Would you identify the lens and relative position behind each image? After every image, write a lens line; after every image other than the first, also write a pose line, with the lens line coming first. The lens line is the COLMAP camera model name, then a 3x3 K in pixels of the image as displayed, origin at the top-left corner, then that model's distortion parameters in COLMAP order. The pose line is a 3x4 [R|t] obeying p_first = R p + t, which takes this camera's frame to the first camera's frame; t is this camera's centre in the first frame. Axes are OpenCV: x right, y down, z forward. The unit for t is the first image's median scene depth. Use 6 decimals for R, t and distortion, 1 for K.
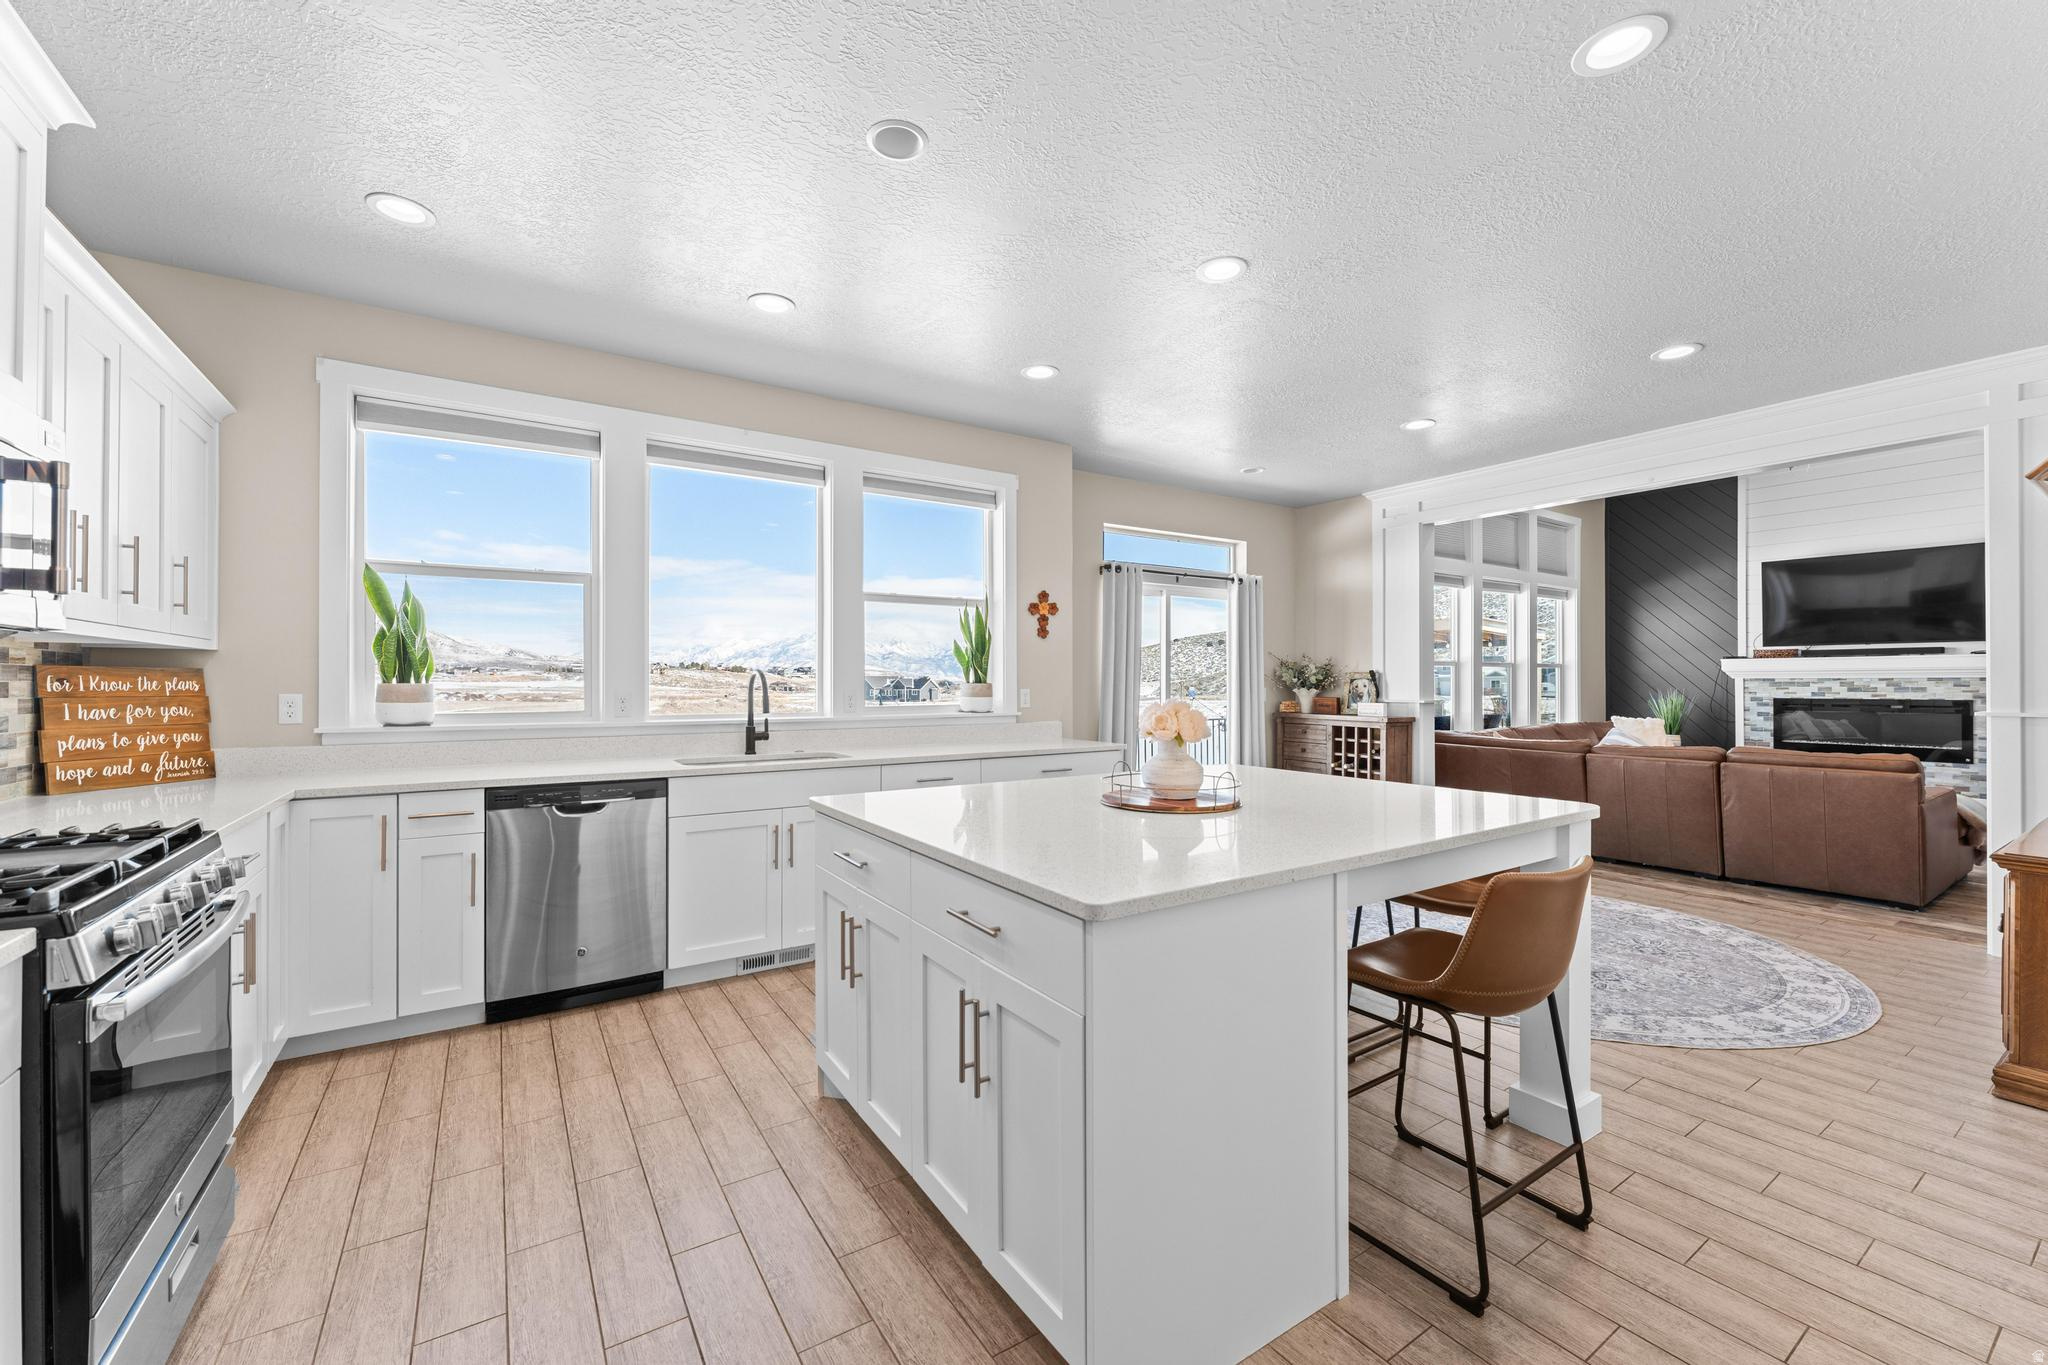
lens RADIAL K [[814.6, 0, 1017.6], [0, 814.6, 683.1], [0, 0, 1]] dist [-0.000655, 0.000263]
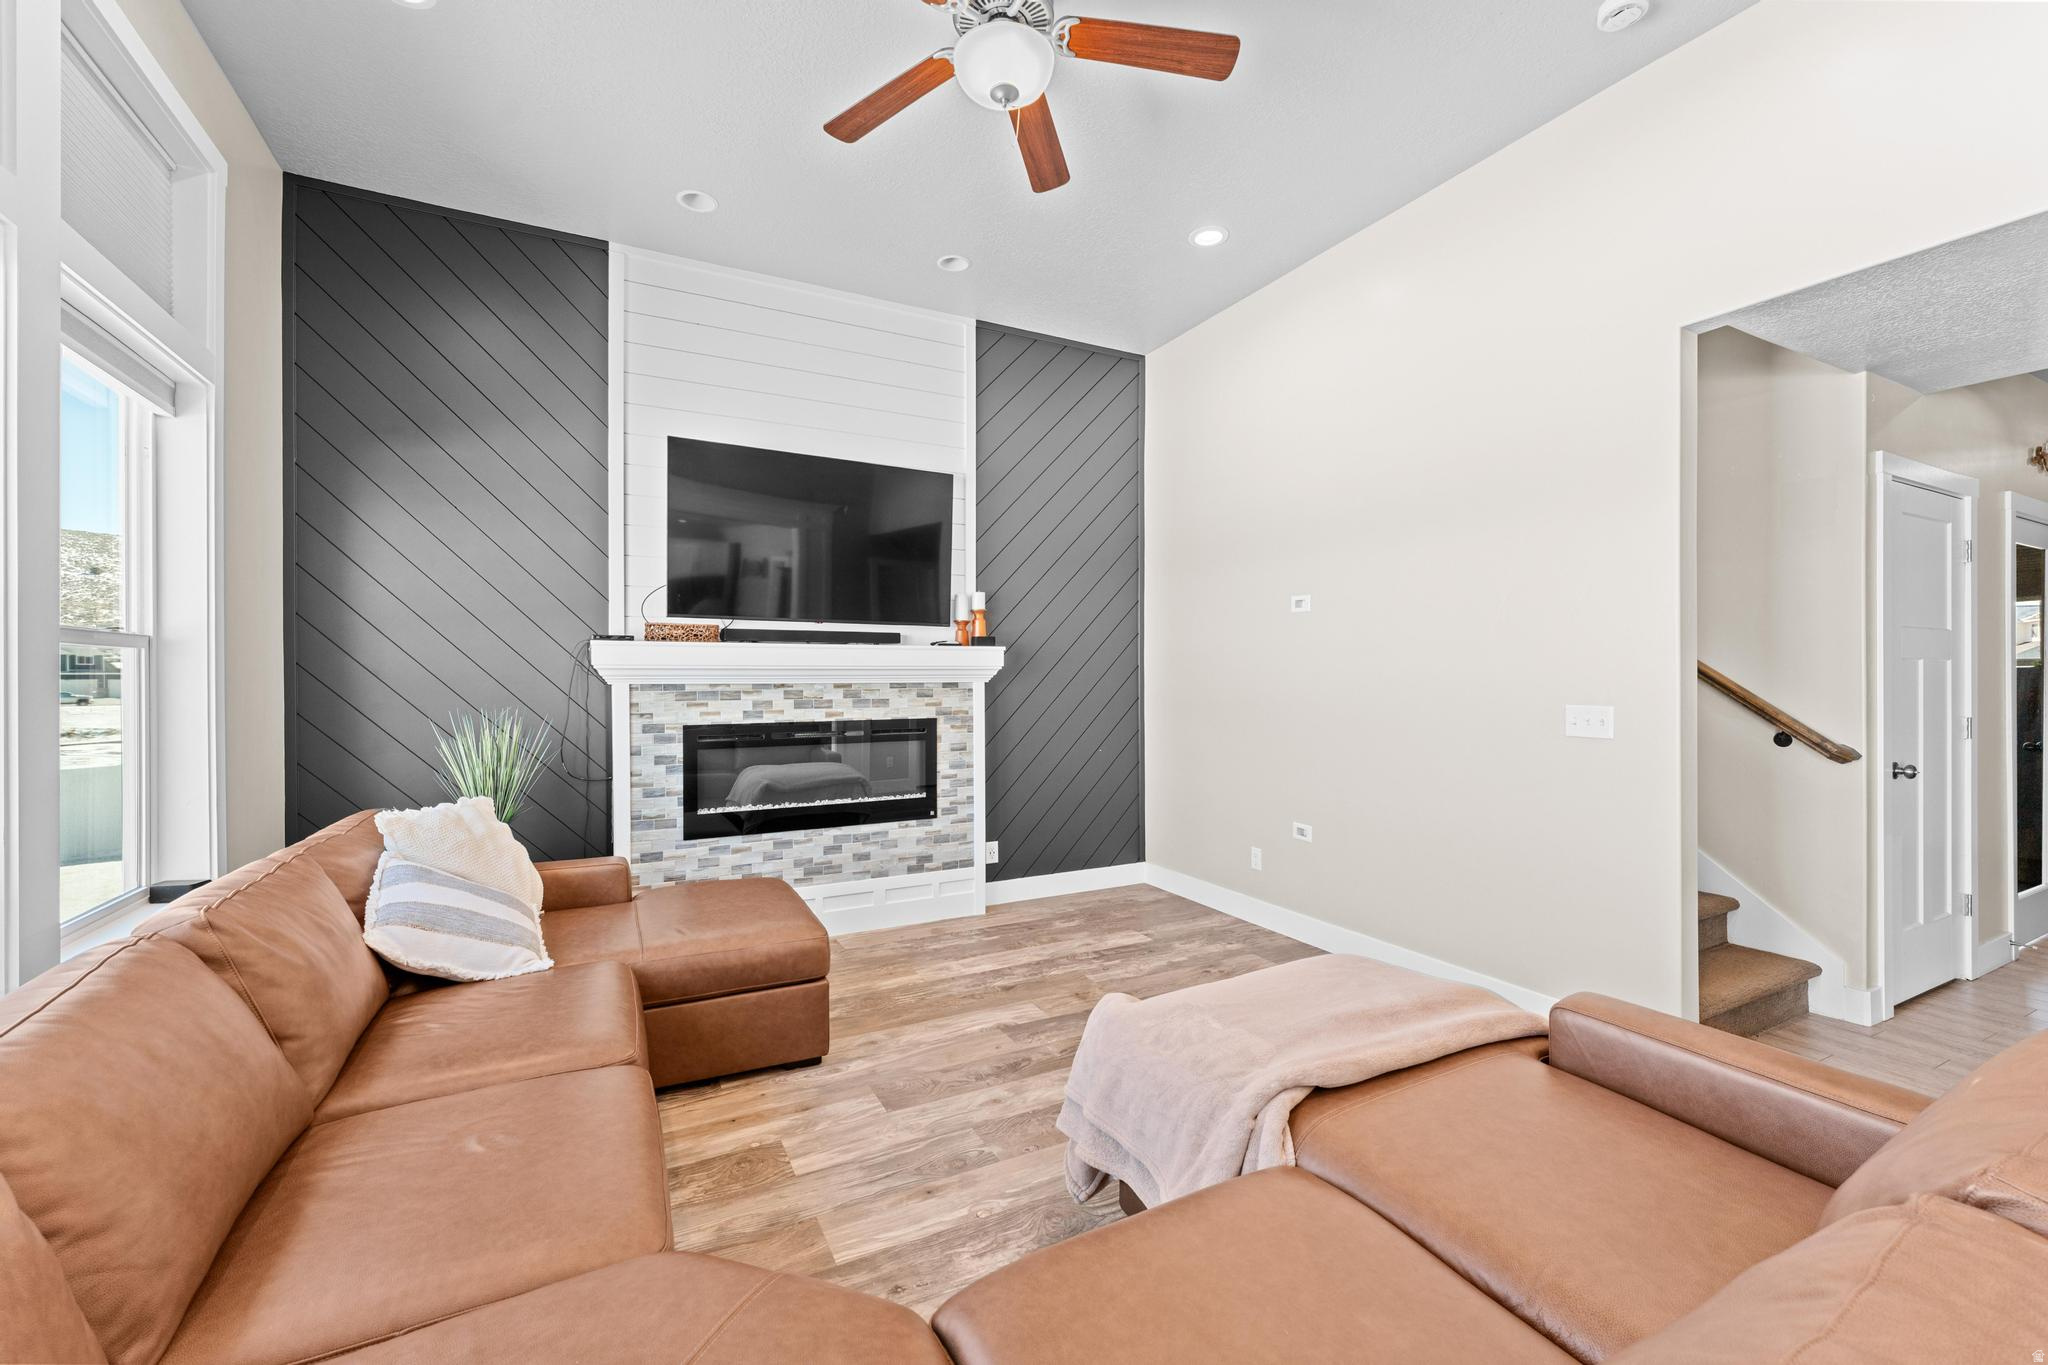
lens RADIAL K [[837.4, 0, 1022.8], [0, 837.4, 673.7], [0, 0, 1]] dist [0.001351, 0.000014]
pose [[0.085578, 0.003187, 0.996326, 0.512975], [0.001600, 0.999993, -0.003336, -0.011157], [-0.996330, 0.001880, 0.085572, 0.857050]]
